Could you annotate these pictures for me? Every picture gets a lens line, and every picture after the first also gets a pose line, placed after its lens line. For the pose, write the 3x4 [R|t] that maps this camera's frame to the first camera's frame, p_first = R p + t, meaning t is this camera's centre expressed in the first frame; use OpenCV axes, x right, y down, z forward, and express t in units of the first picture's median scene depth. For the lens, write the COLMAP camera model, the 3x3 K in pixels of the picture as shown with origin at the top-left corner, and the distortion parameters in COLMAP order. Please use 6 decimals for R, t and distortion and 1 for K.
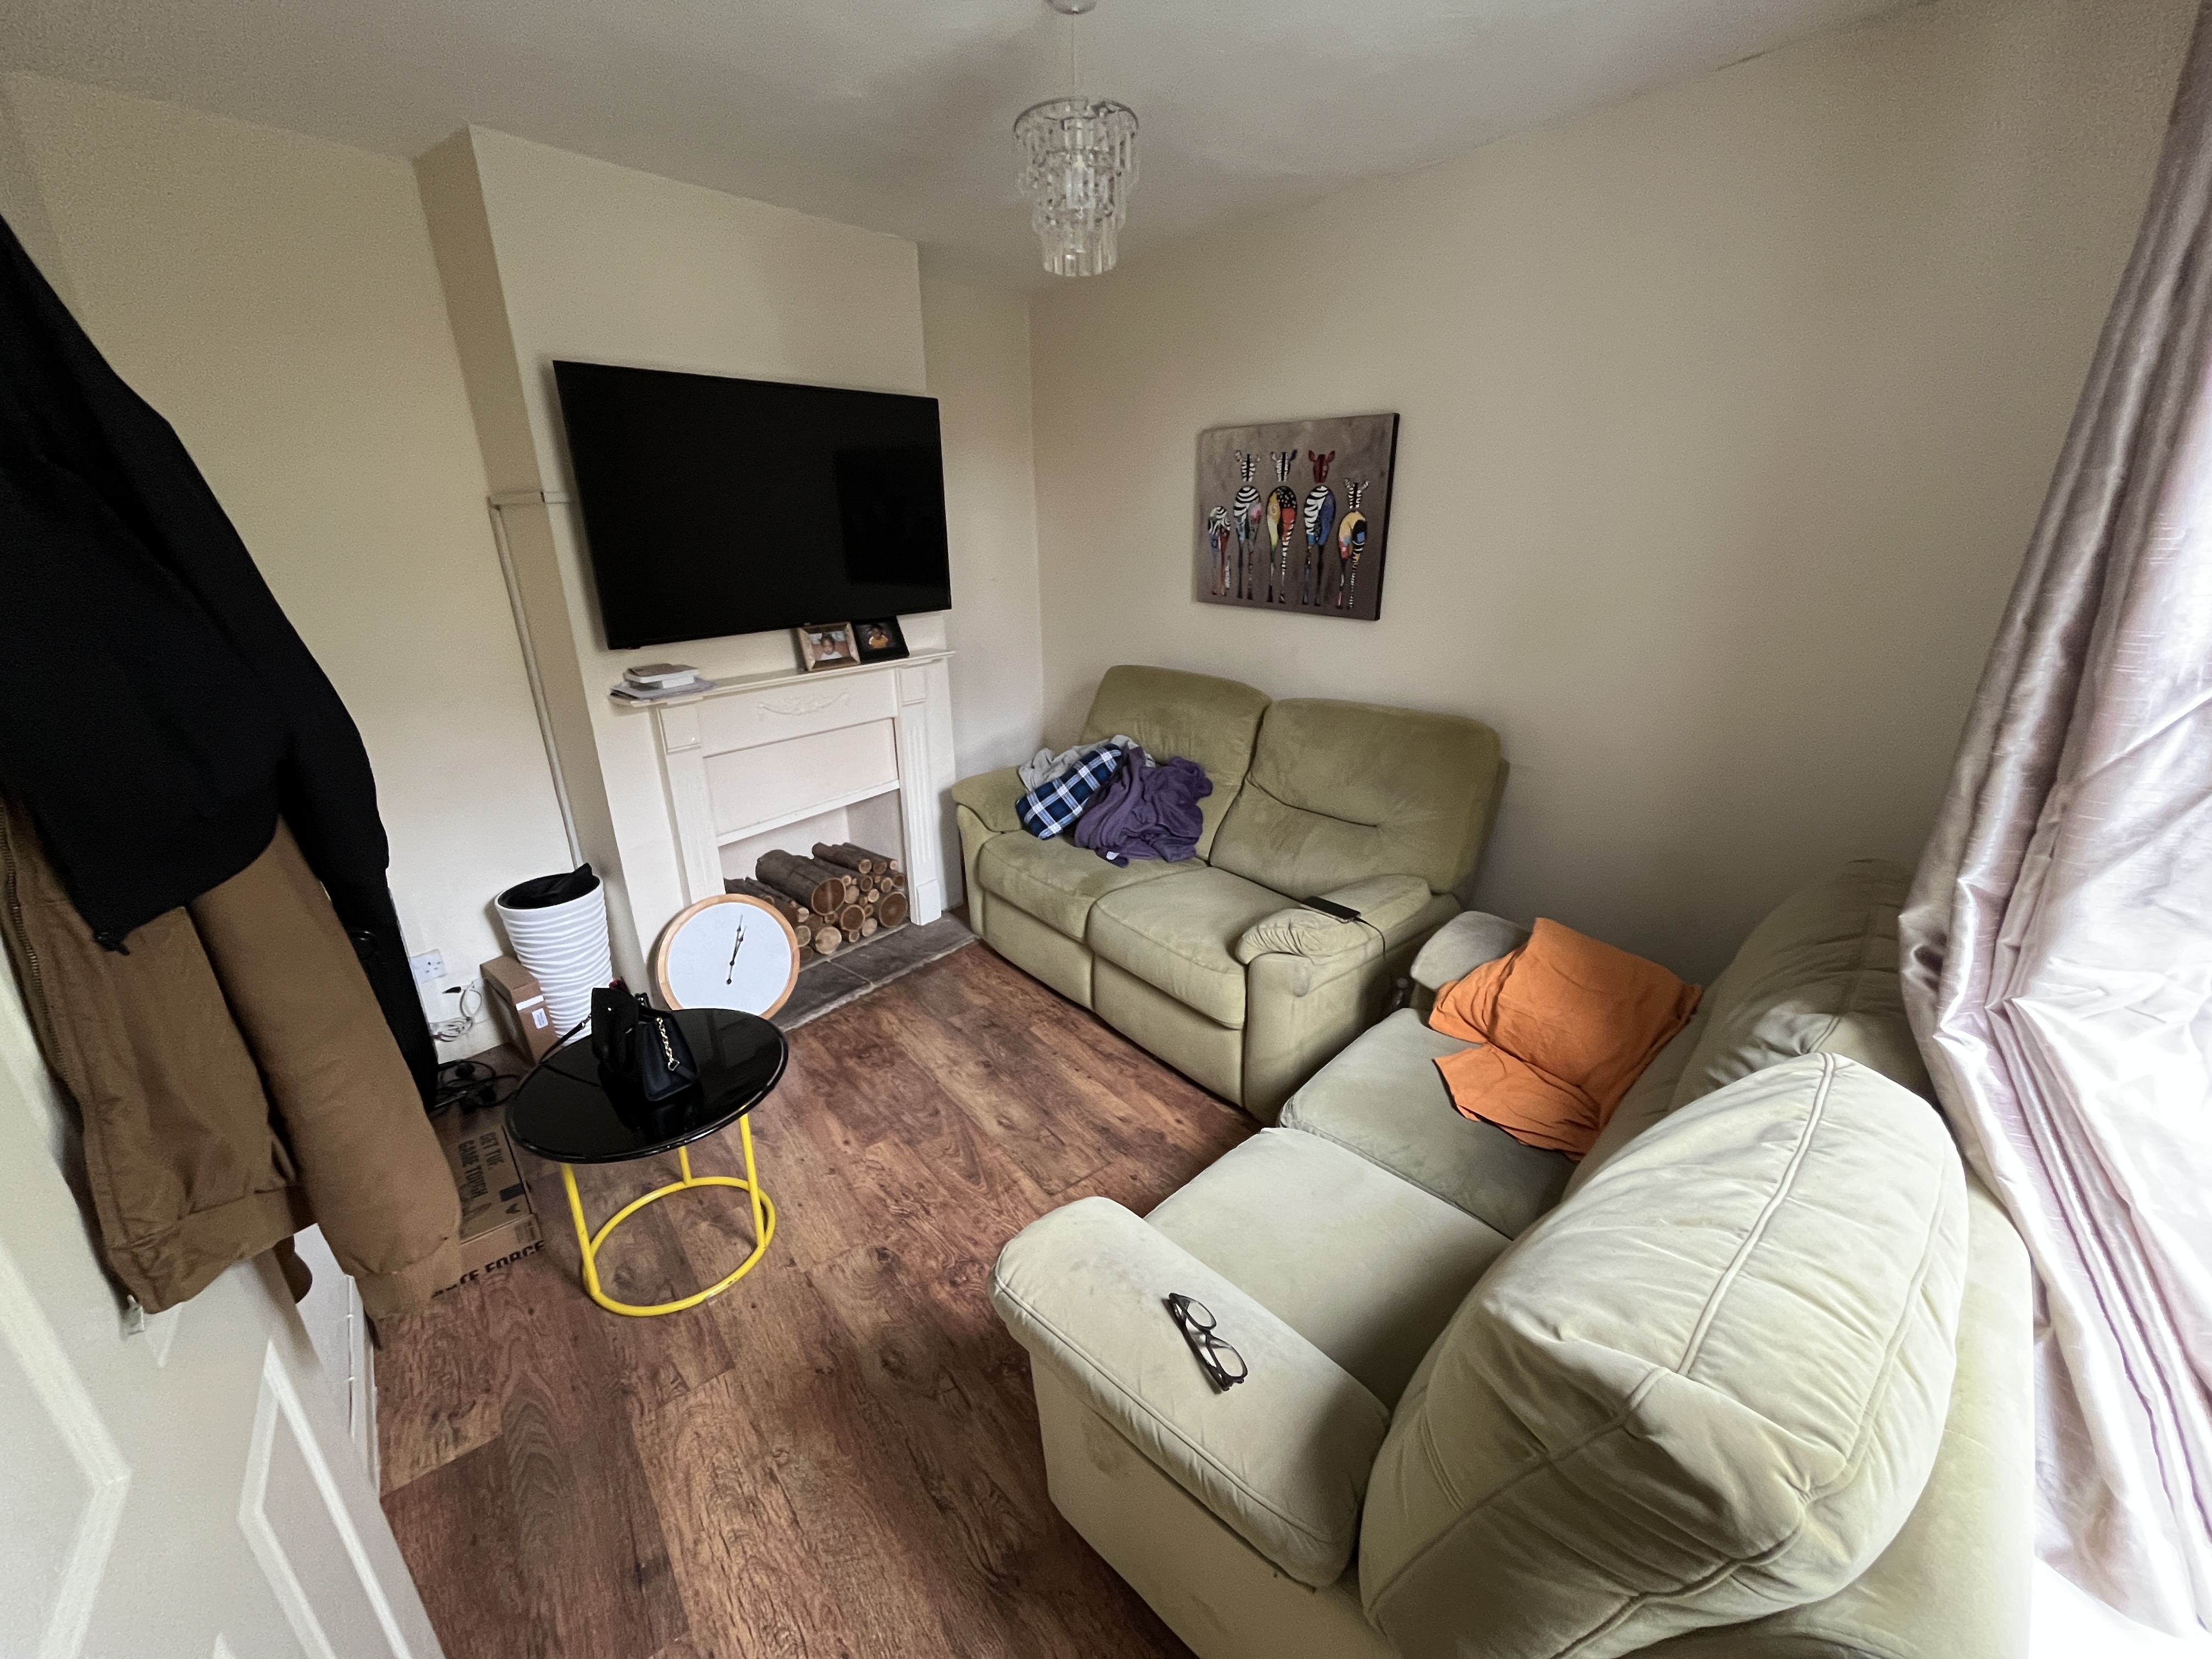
lens RADIAL K [[890.9, 0, 1096.9], [0, 890.9, 823.5], [0, 0, 1]] dist [-0.006463, -0.000016]
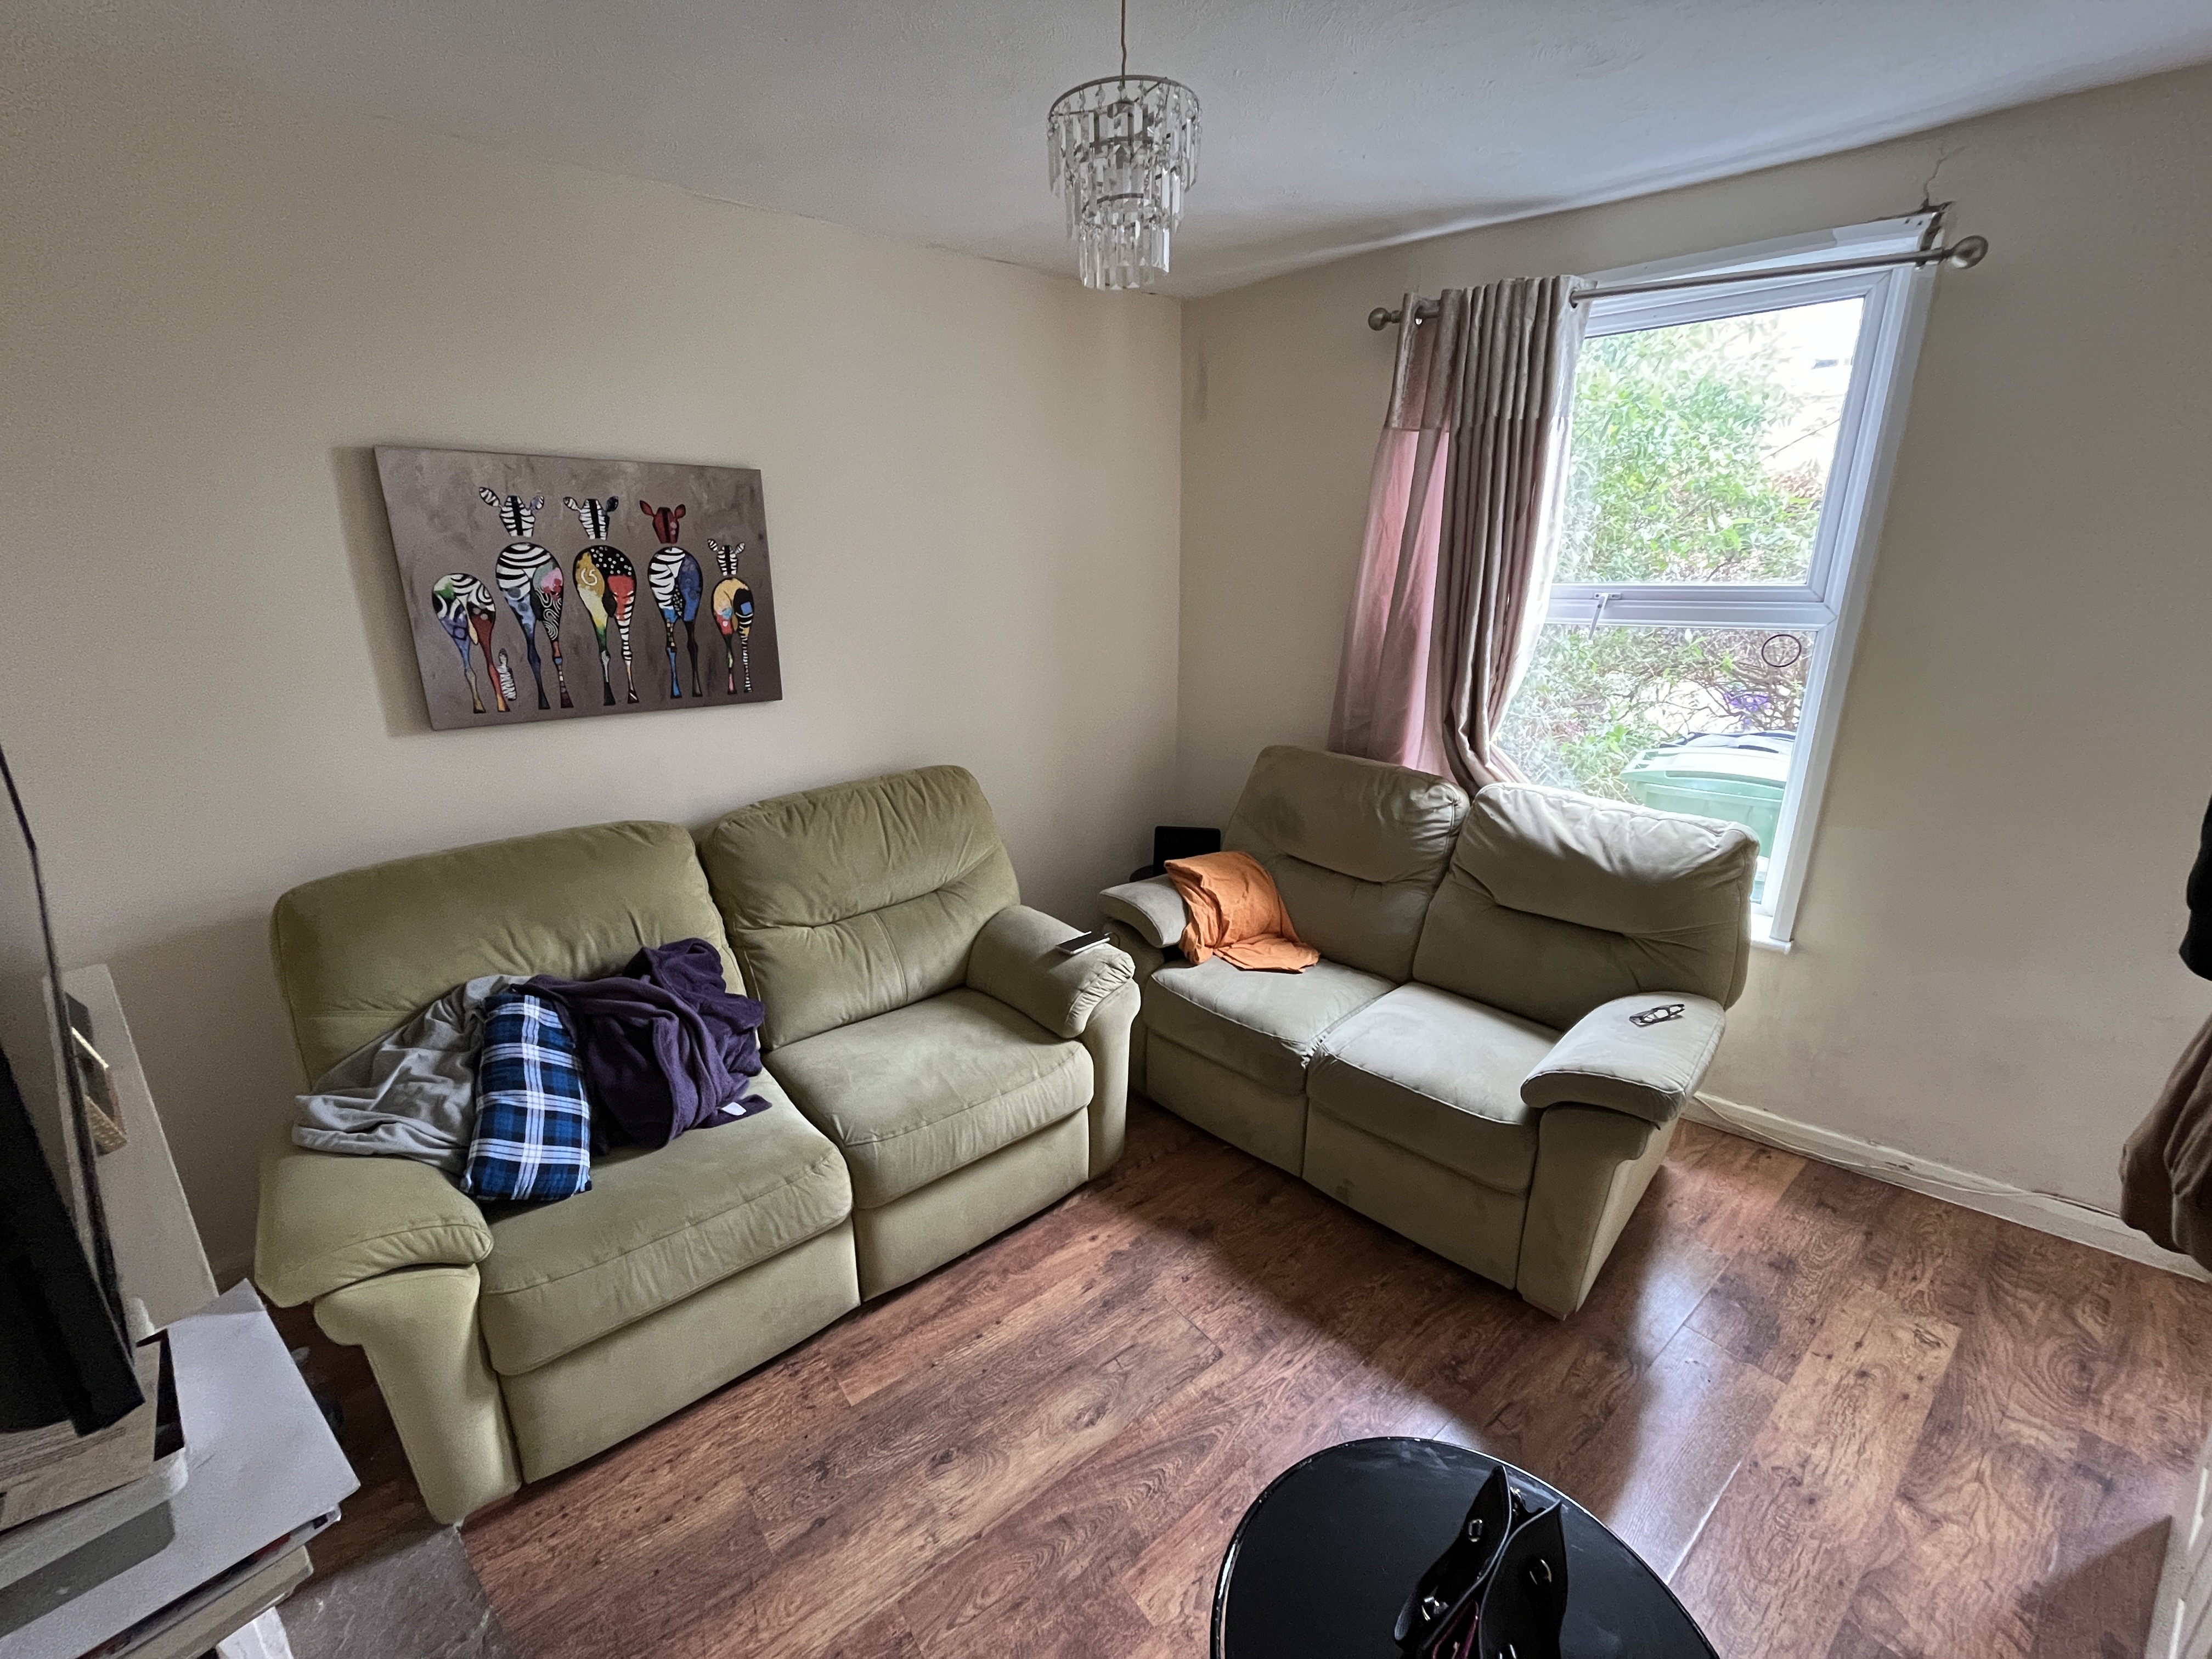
lens RADIAL K [[890.9, 0, 1096.9], [0, 890.9, 823.5], [0, 0, 1]] dist [-0.006463, -0.000016]
pose [[-0.004771, -0.261524, 0.965185, -0.563511], [0.343940, 0.905881, 0.247155, -0.224259], [-0.938980, 0.333145, 0.085626, 0.663326]]
